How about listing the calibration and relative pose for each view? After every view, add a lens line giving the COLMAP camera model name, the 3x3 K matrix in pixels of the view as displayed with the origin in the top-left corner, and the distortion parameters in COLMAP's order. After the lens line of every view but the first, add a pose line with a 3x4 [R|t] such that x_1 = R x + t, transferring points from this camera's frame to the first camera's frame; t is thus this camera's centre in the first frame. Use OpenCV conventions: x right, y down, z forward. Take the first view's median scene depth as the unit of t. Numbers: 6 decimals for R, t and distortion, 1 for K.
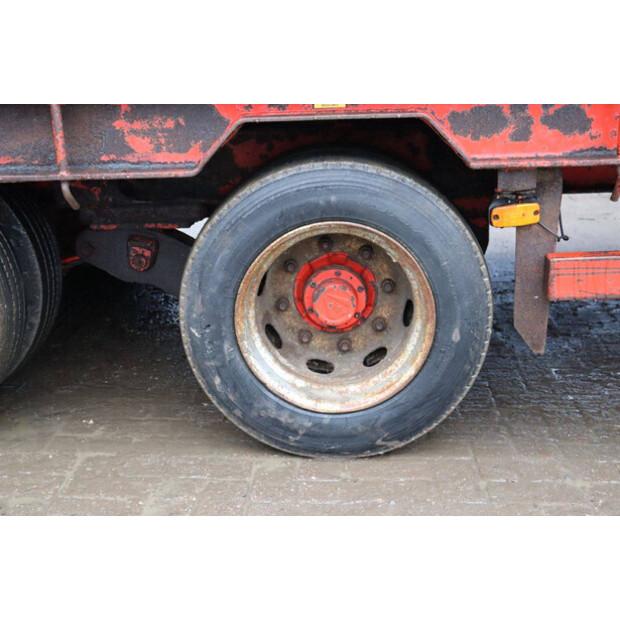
lens RADIAL K [[896.4, 0, 336.7], [0, 896.4, 292.6], [0, 0, 1]] dist [0.090440, 0.000000]
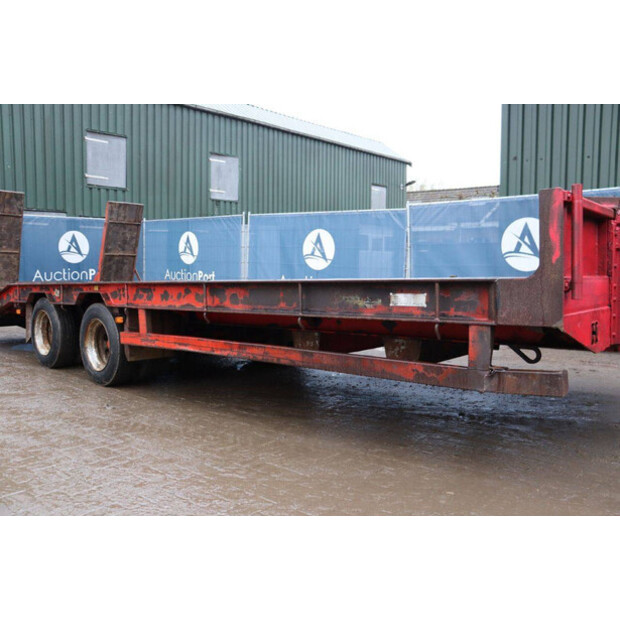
lens RADIAL K [[552.3, 0, 312.4], [0, 552.3, 315.8], [0, 0, 1]] dist [-0.113392, 0.093651]
pose [[0.780216, 0.067019, -0.621909, 2.144171], [-0.190426, 0.972499, -0.134100, 0.048200], [0.595819, 0.223055, 0.771522, -0.270601]]
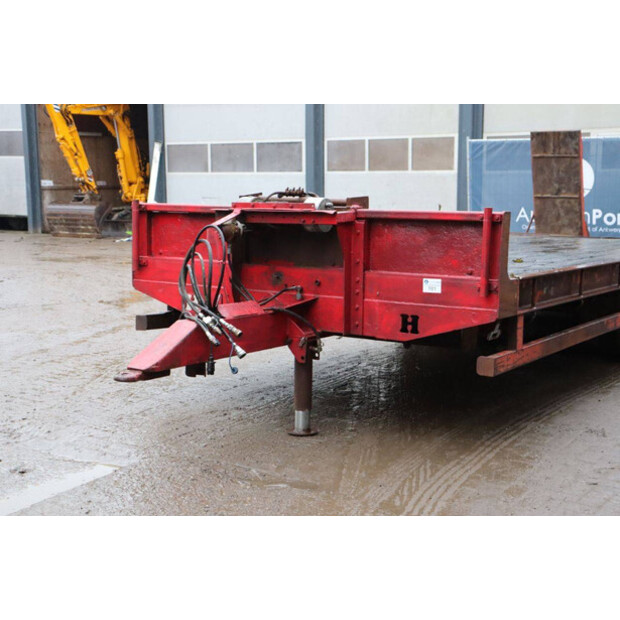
lens RADIAL K [[987.0, 0, 306.6], [0, 987.0, 312.5], [0, 0, 1]] dist [0.144070, 0.000000]
pose [[-0.505884, 0.130440, -0.852682, 4.290197], [-0.244919, 0.926099, 0.286978, -1.118812], [0.827101, 0.354015, -0.436551, 2.672248]]
